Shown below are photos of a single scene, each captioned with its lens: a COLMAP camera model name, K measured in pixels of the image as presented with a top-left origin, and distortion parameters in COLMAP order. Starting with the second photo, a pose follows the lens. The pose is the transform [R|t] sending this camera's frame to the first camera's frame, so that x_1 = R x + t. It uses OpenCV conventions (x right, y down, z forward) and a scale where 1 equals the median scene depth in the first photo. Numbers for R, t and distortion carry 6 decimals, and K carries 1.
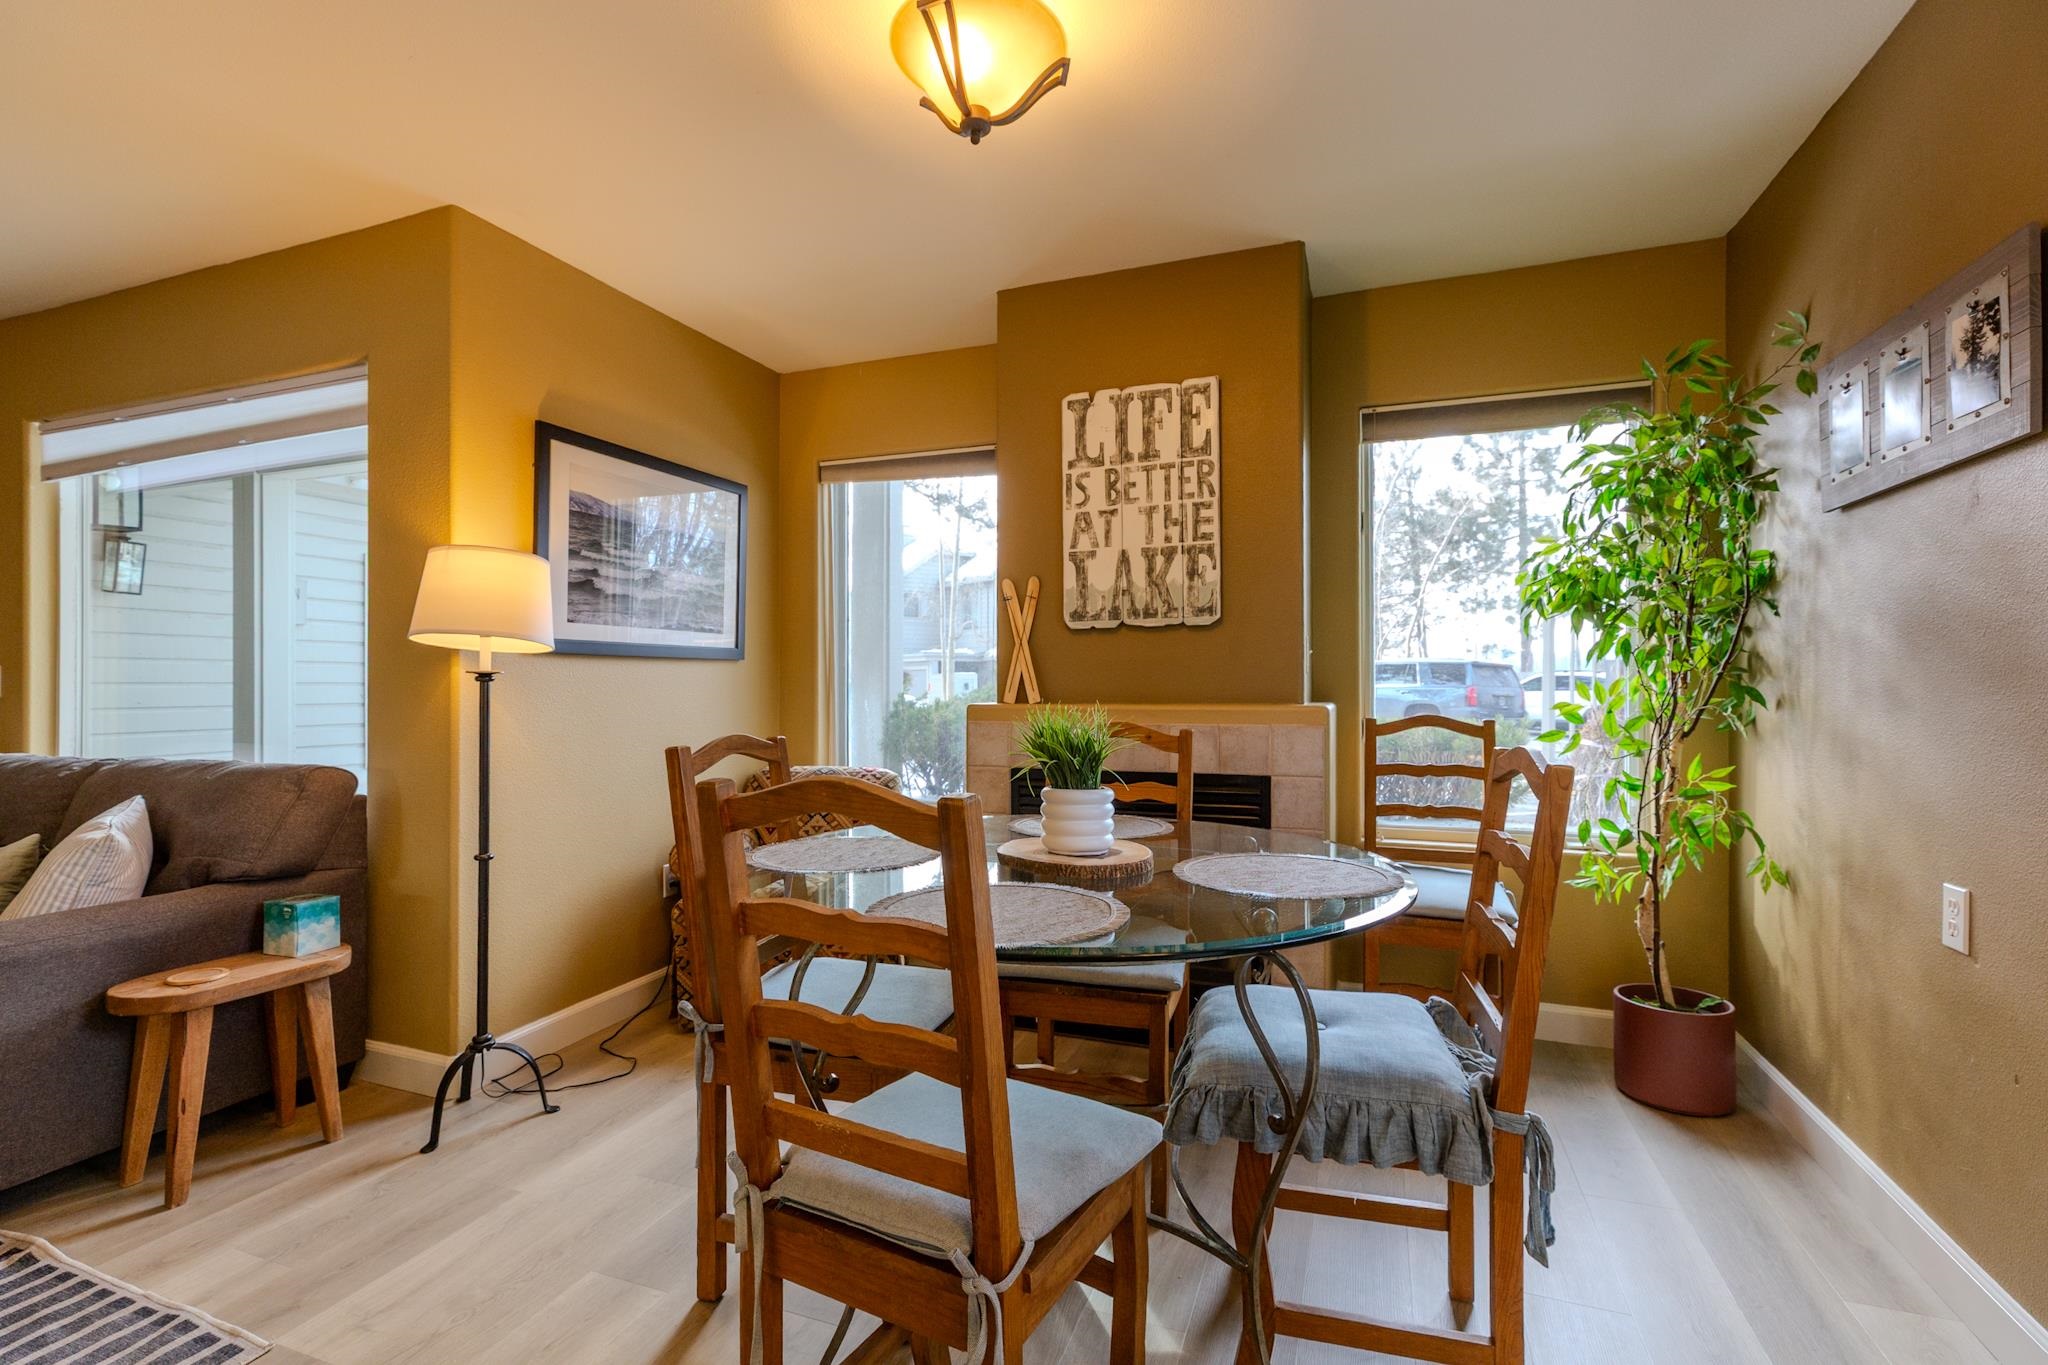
lens RADIAL K [[974.6, 0, 1013.2], [0, 974.6, 684.4], [0, 0, 1]] dist [0.004118, -0.000222]
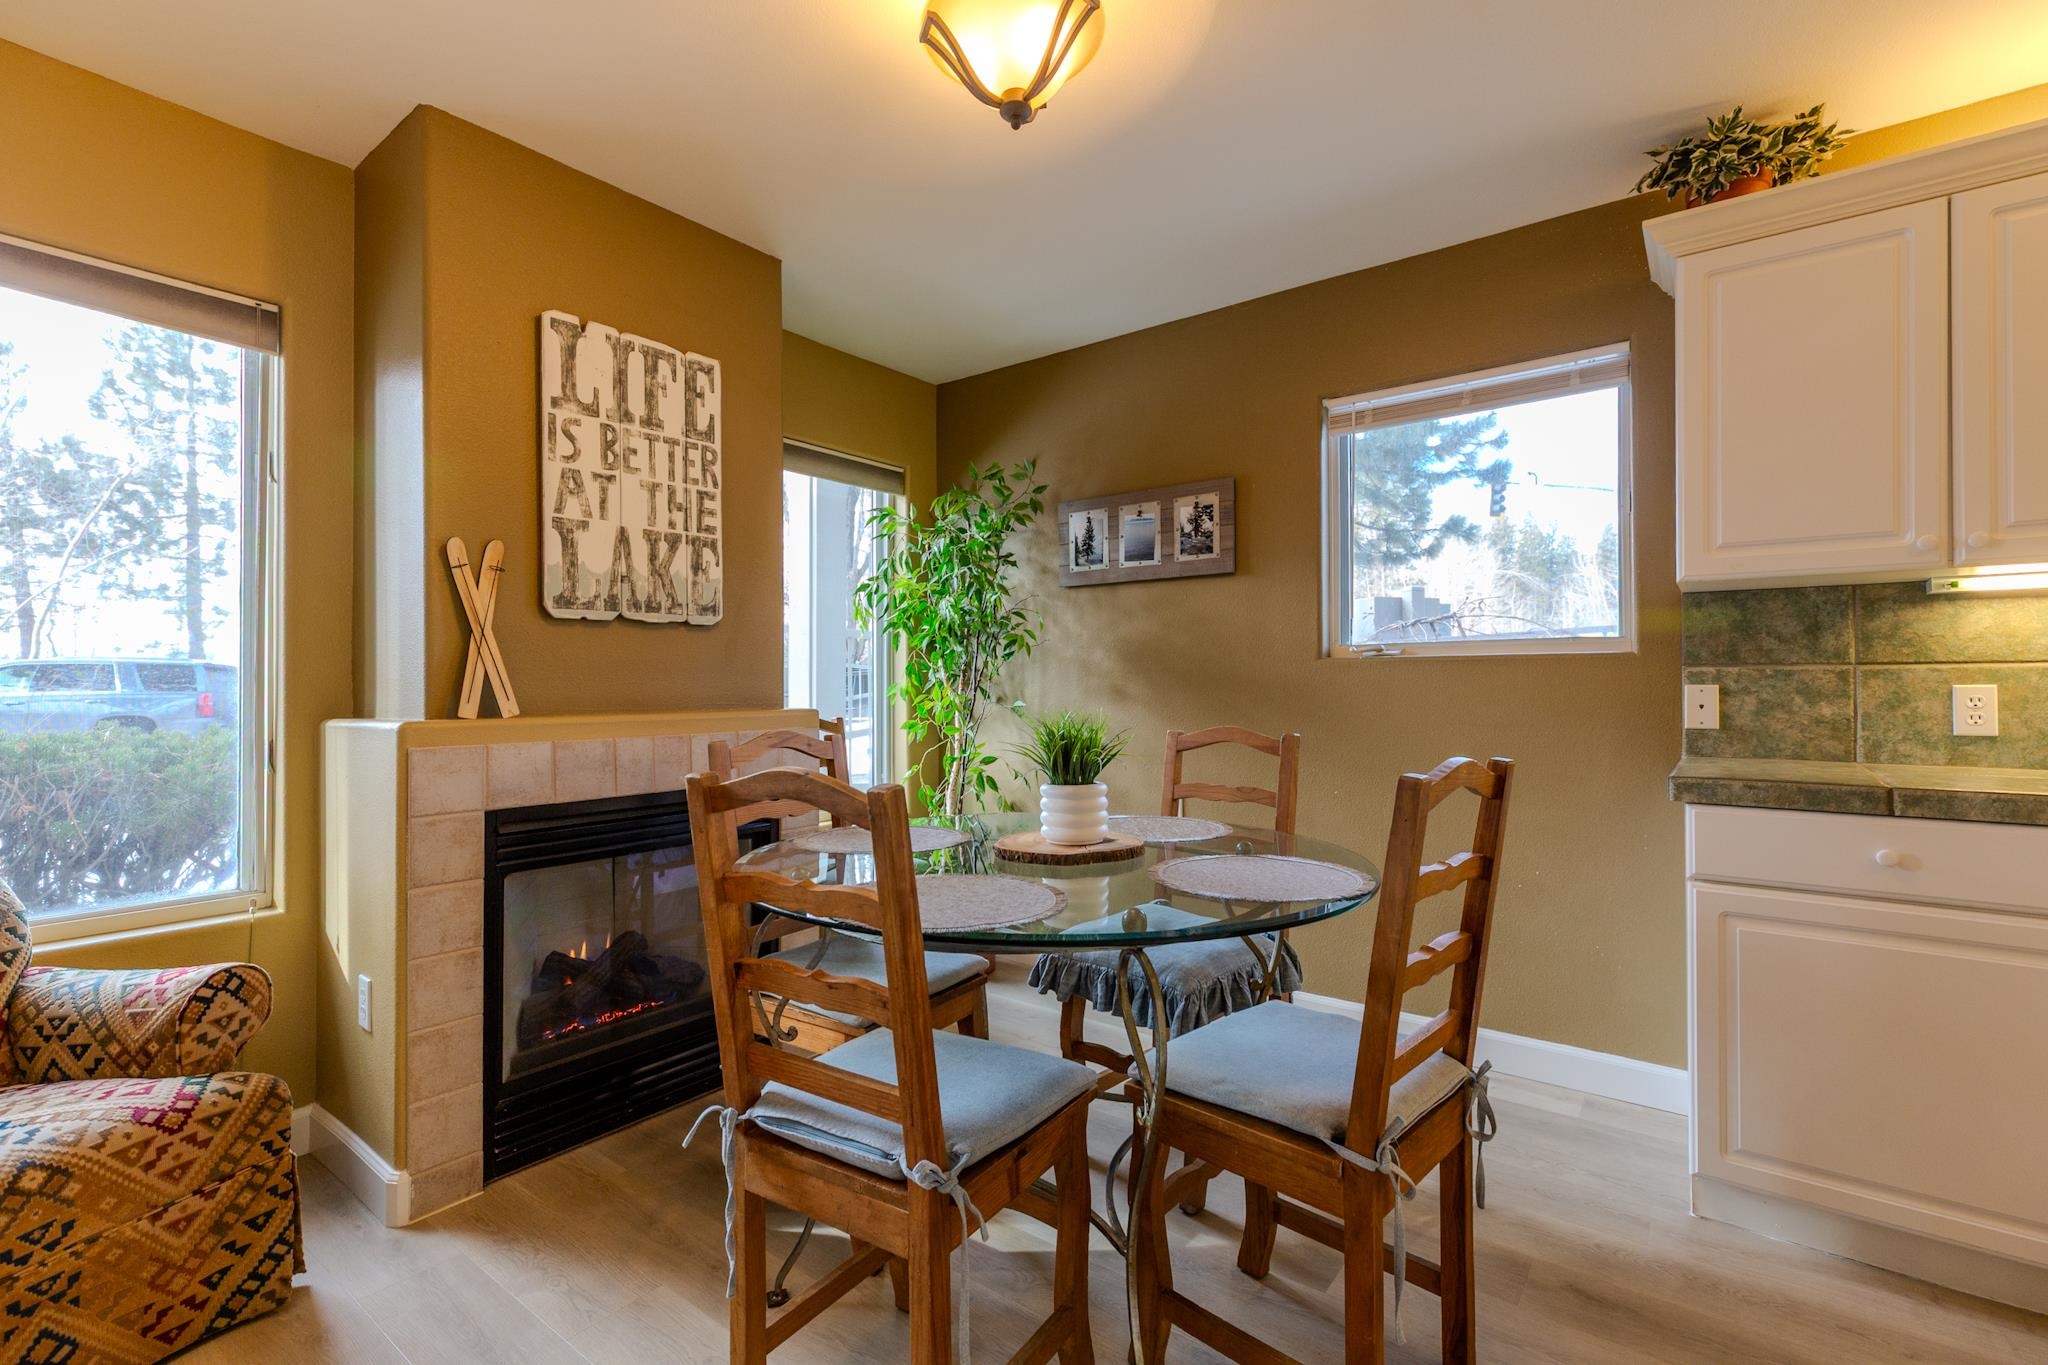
lens RADIAL K [[974.6, 0, 1013.2], [0, 974.6, 684.4], [0, 0, 1]] dist [0.004118, -0.000222]
pose [[0.247307, 0.001384, 0.968936, -0.612048], [0.004086, 0.999989, -0.002472, -0.001444], [-0.968929, 0.004570, 0.247298, 0.480784]]
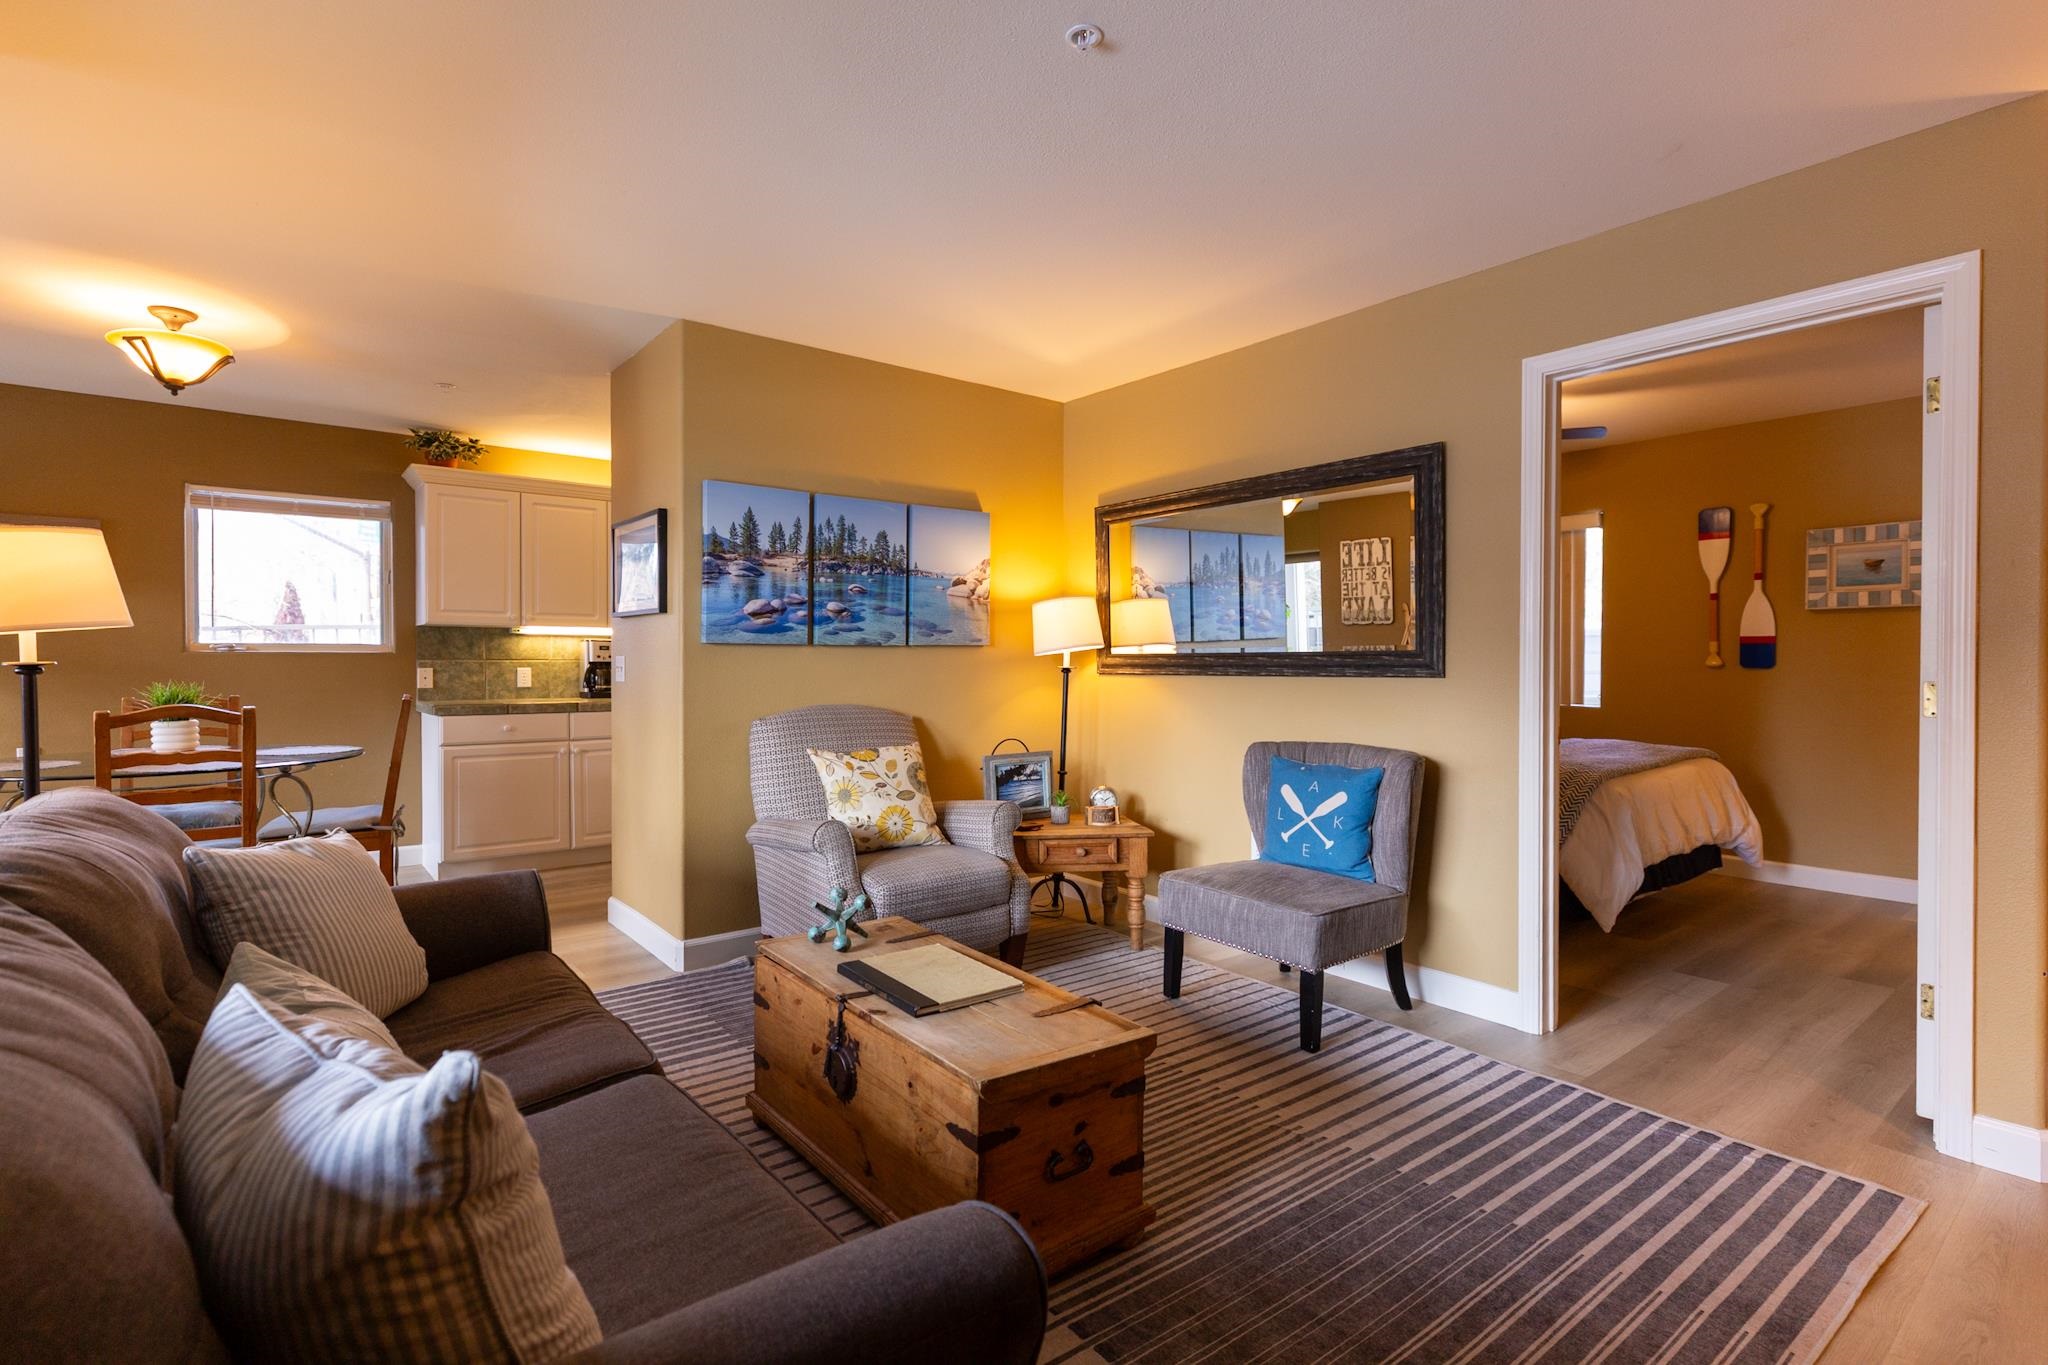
lens RADIAL K [[1006.7, 0, 1012.4], [0, 1006.7, 670.8], [0, 0, 1]] dist [0.012390, -0.000033]
pose [[-0.856973, -0.002128, 0.515357, -1.506269], [0.002774, 0.999958, 0.008743, -0.008902], [-0.515354, 0.008922, -0.856931, 1.122663]]
